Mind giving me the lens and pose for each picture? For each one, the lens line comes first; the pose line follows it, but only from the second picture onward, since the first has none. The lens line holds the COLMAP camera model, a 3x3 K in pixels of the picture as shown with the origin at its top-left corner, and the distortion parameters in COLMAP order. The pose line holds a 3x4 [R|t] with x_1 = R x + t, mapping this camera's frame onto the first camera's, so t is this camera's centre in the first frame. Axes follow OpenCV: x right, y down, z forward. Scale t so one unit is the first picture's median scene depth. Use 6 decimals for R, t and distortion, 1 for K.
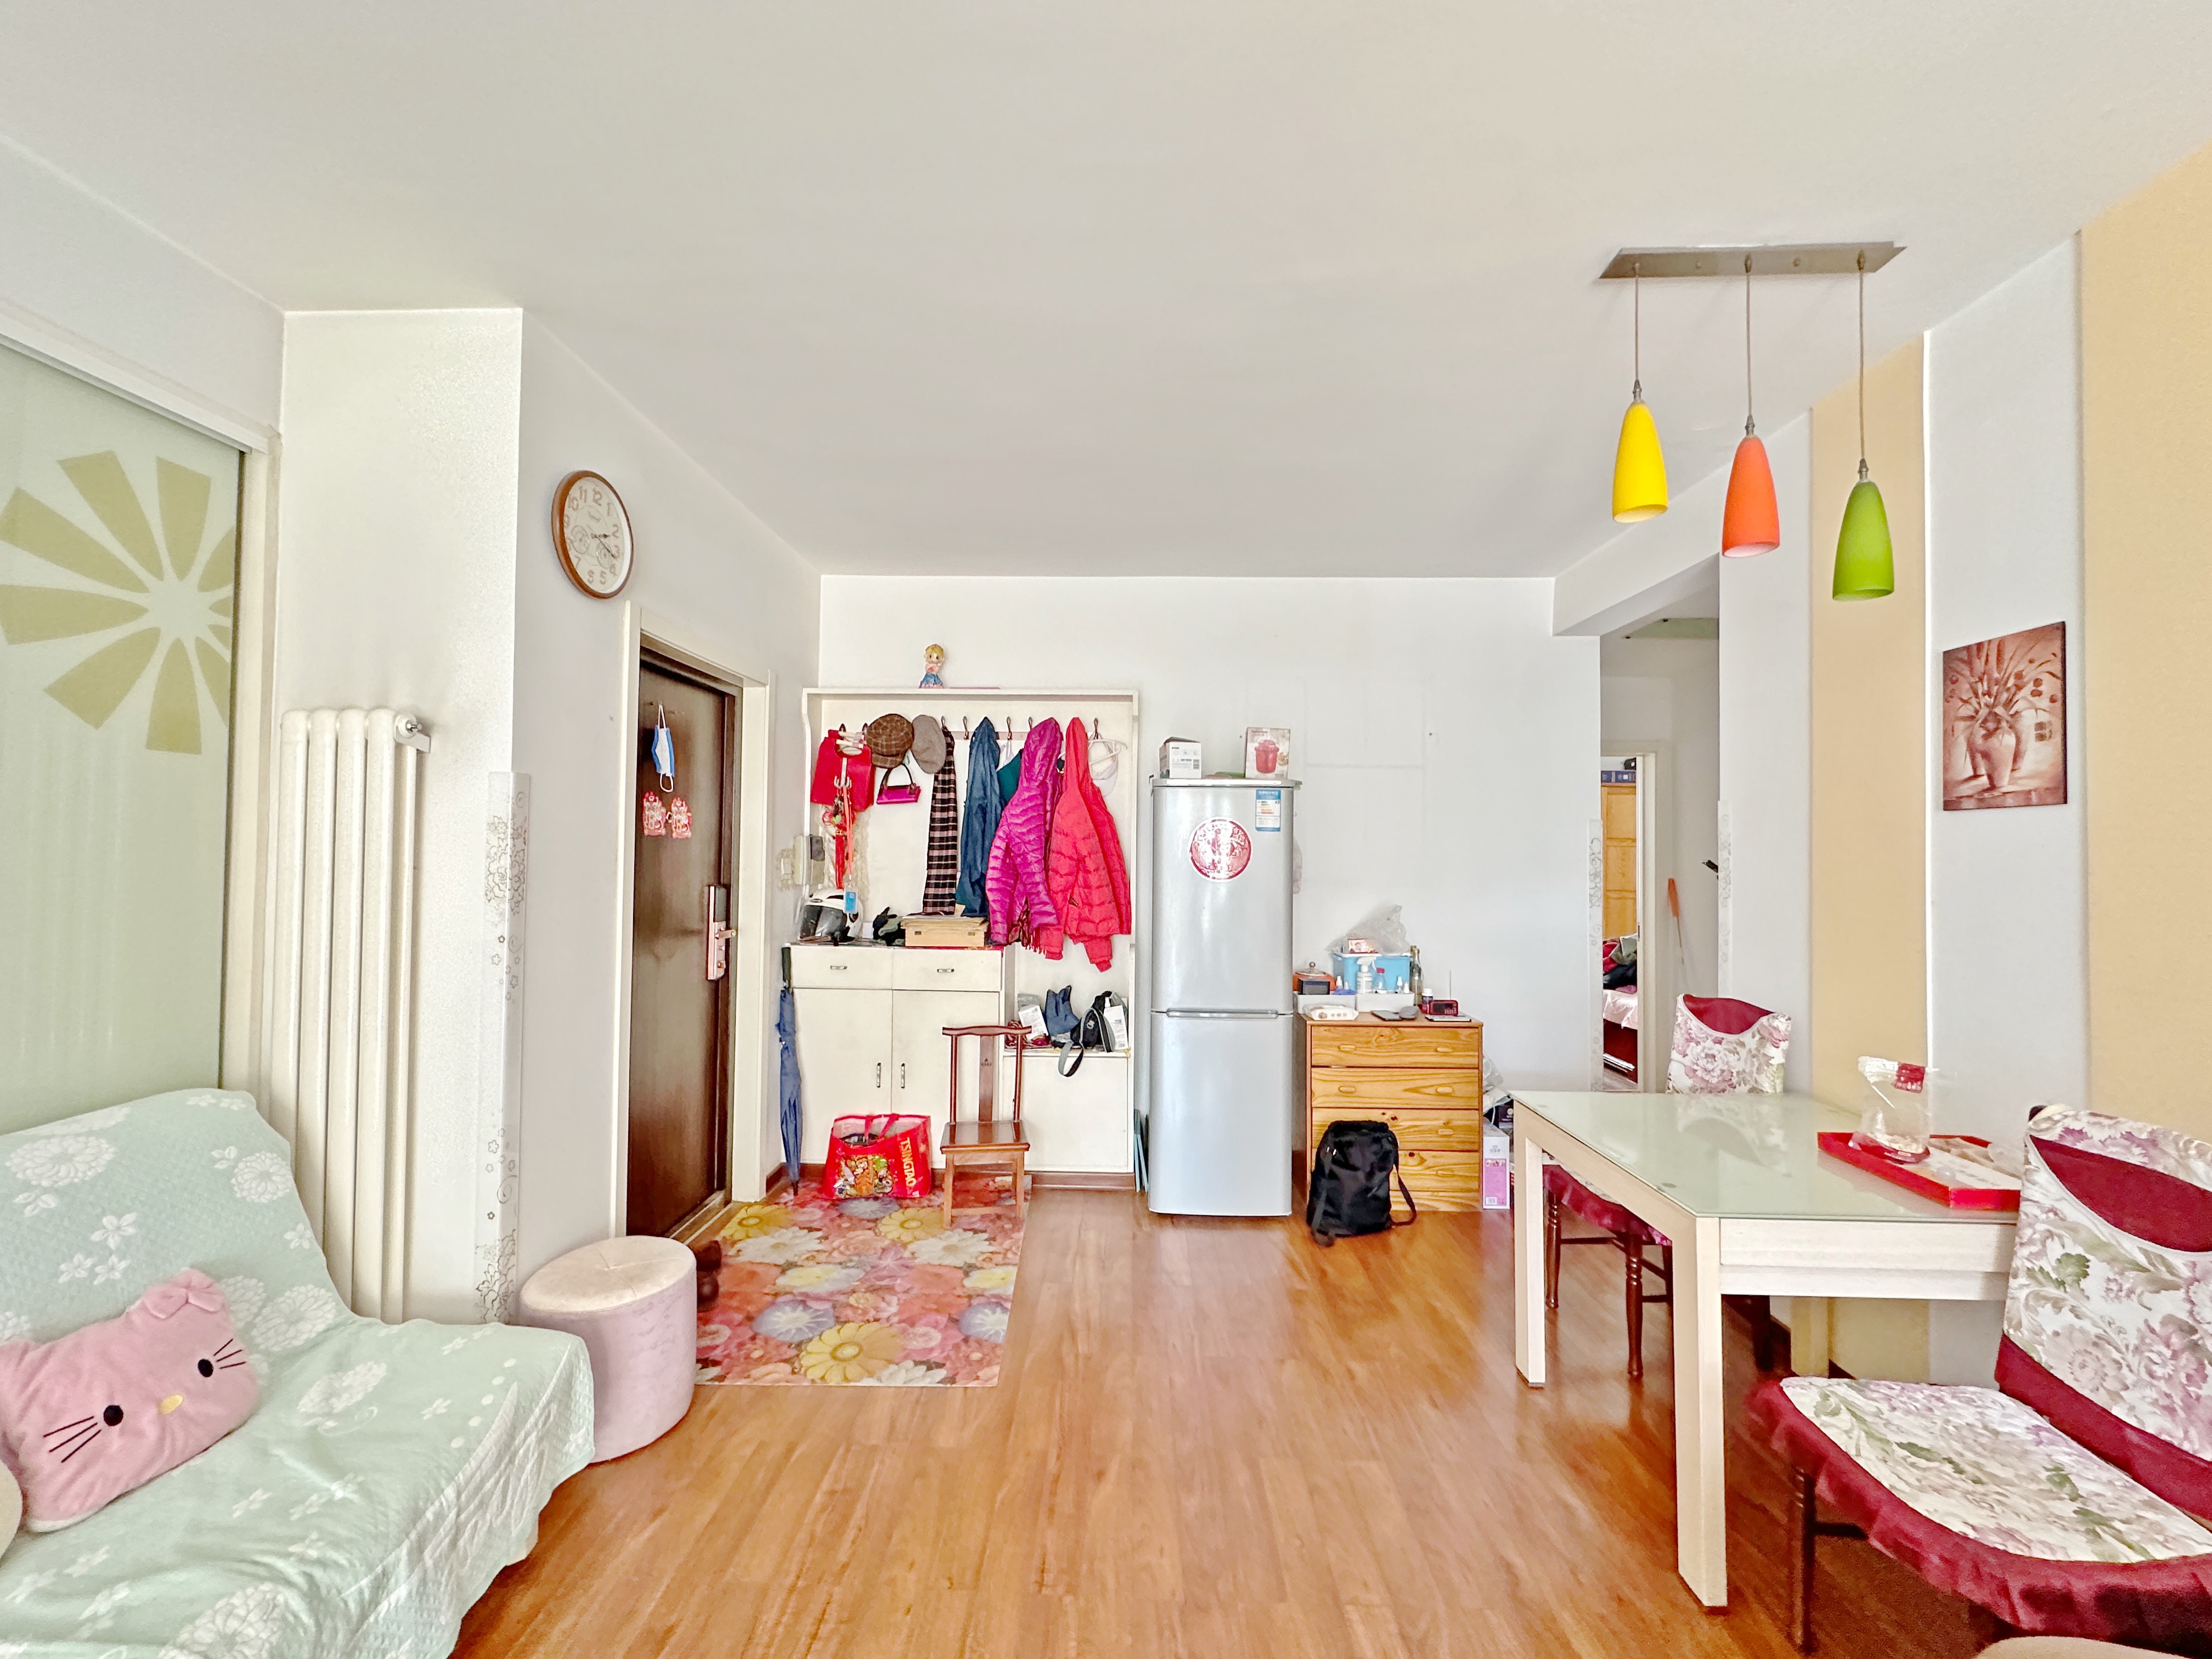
lens RADIAL K [[837.8, 0, 1102.8], [0, 837.8, 838.1], [0, 0, 1]] dist [0.001127, 0.000243]
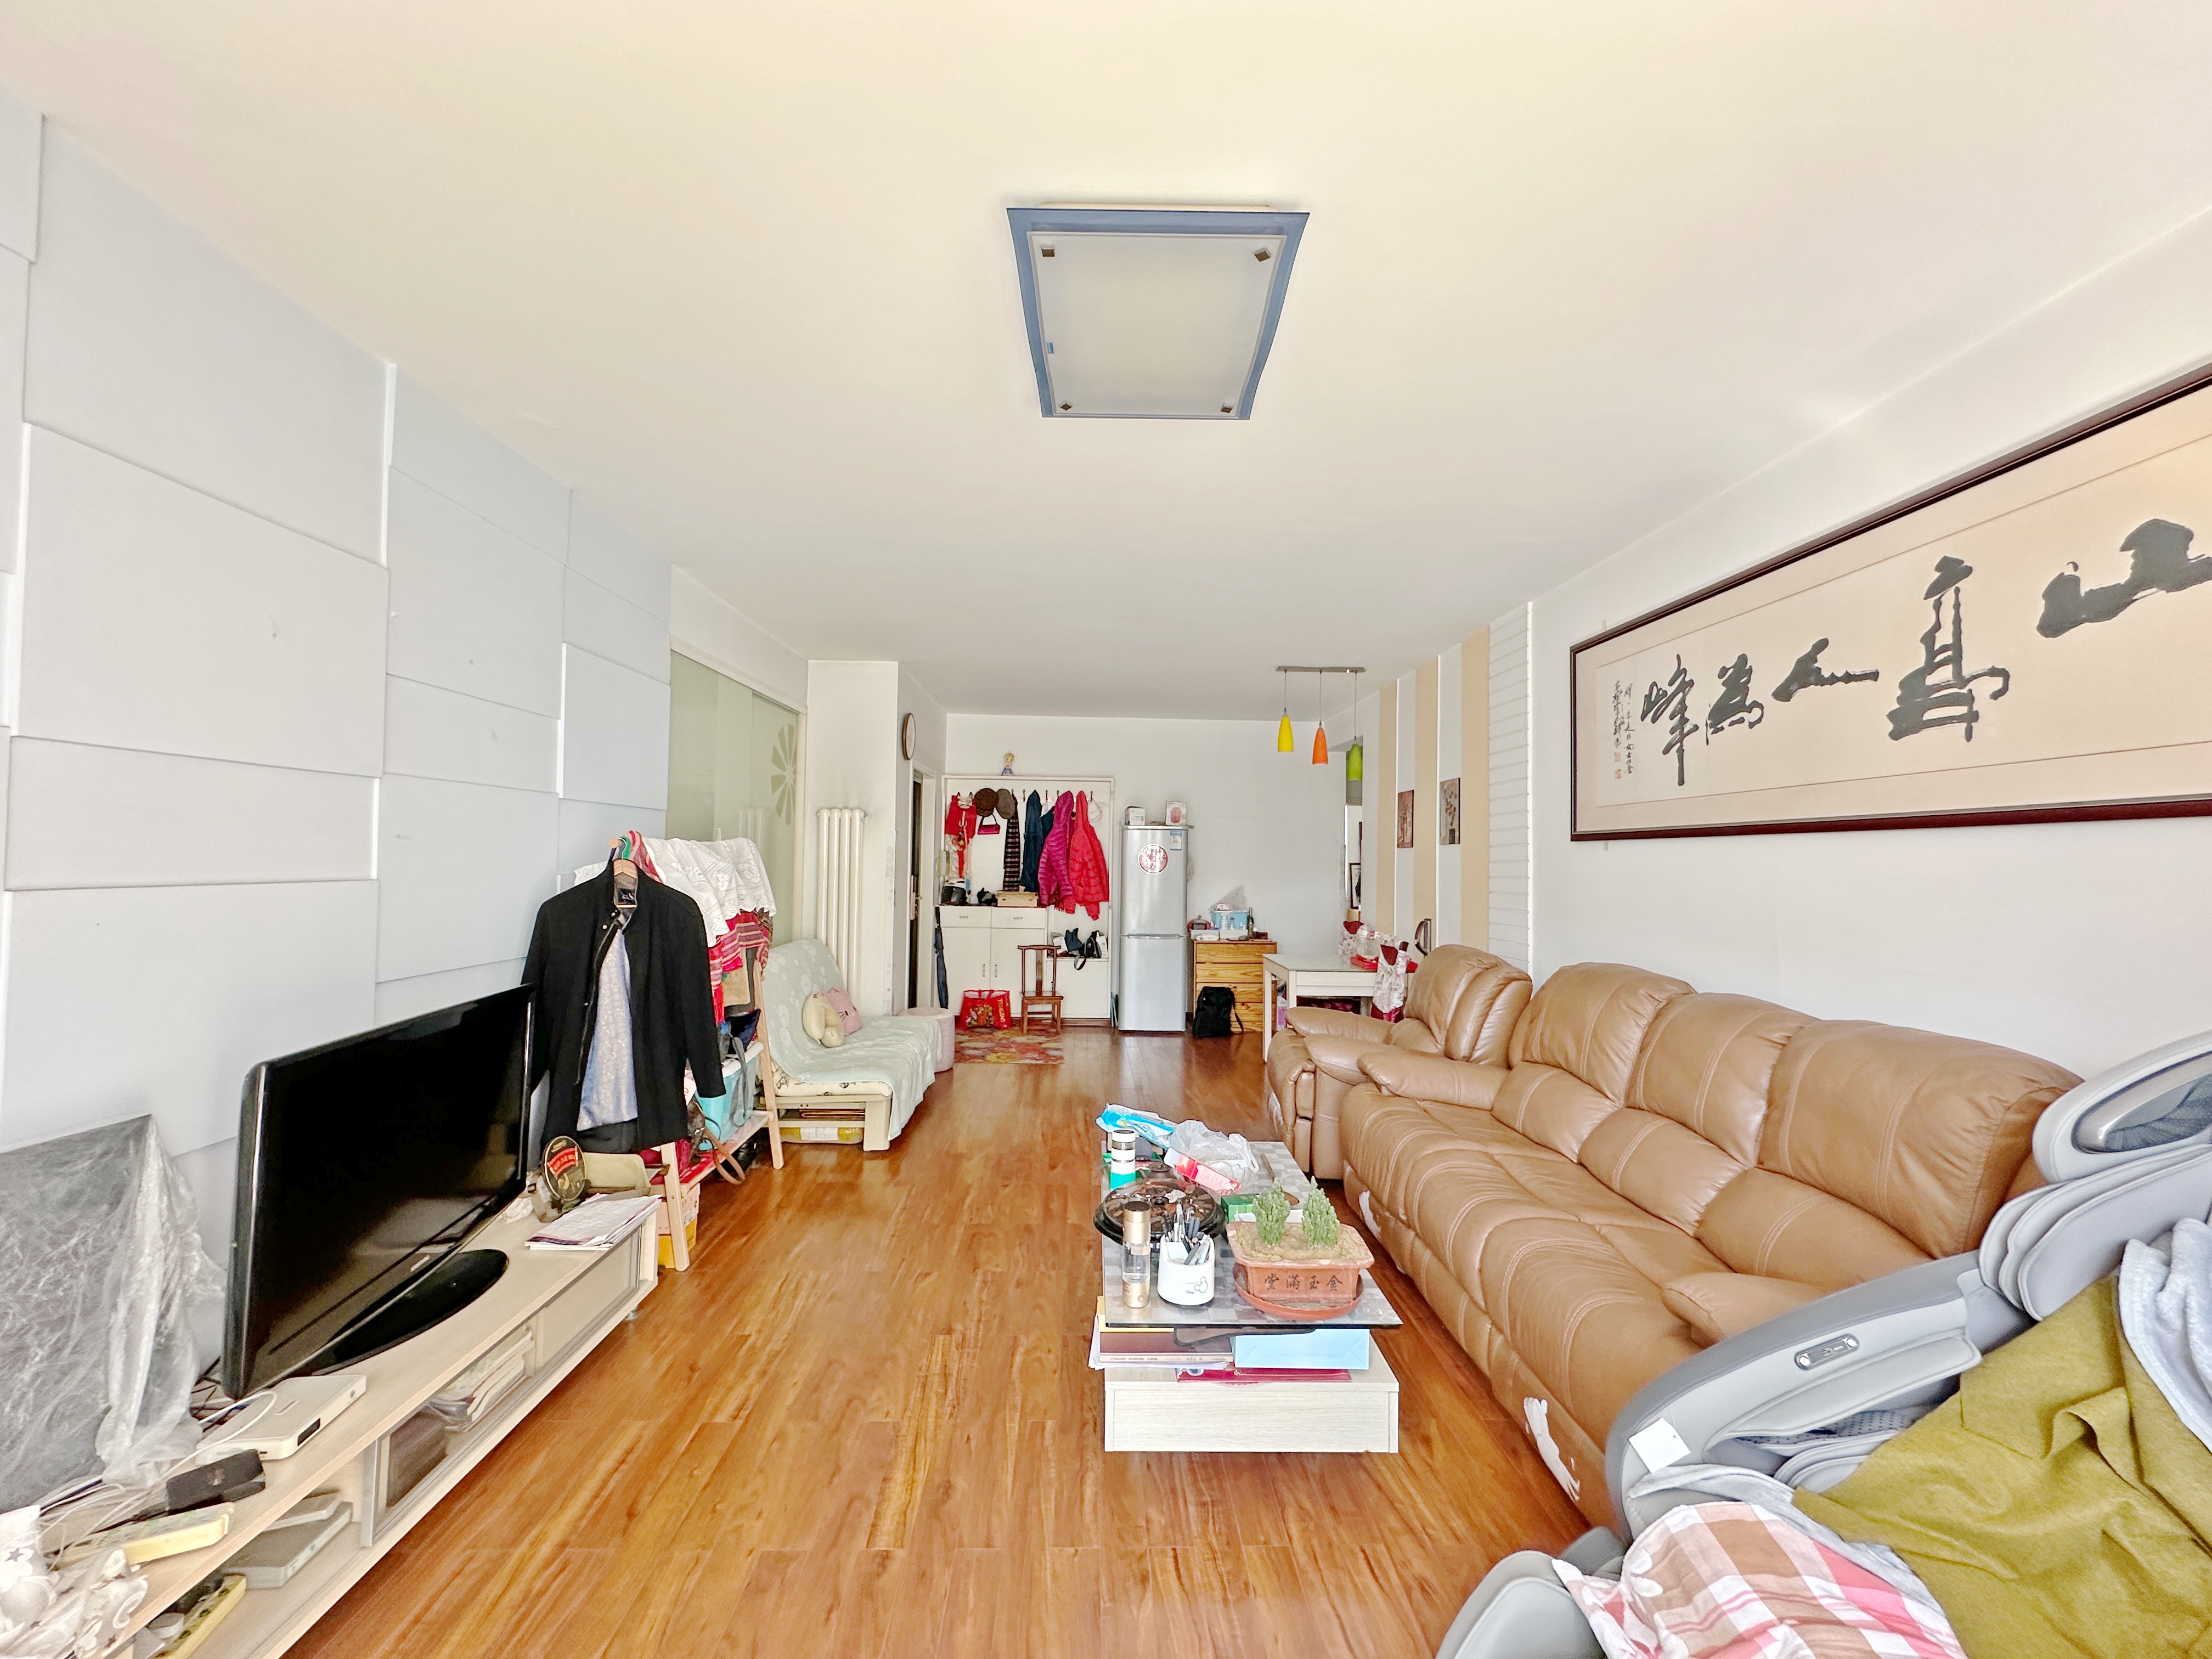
lens RADIAL K [[837.8, 0, 1098.7], [0, 837.8, 829.3], [0, 0, 1]] dist [0.001127, 0.000243]
pose [[0.998182, 0.007286, 0.059834, -0.113736], [-0.006232, 0.999822, -0.017783, -0.021021], [-0.059953, 0.017377, 0.998050, -1.008233]]
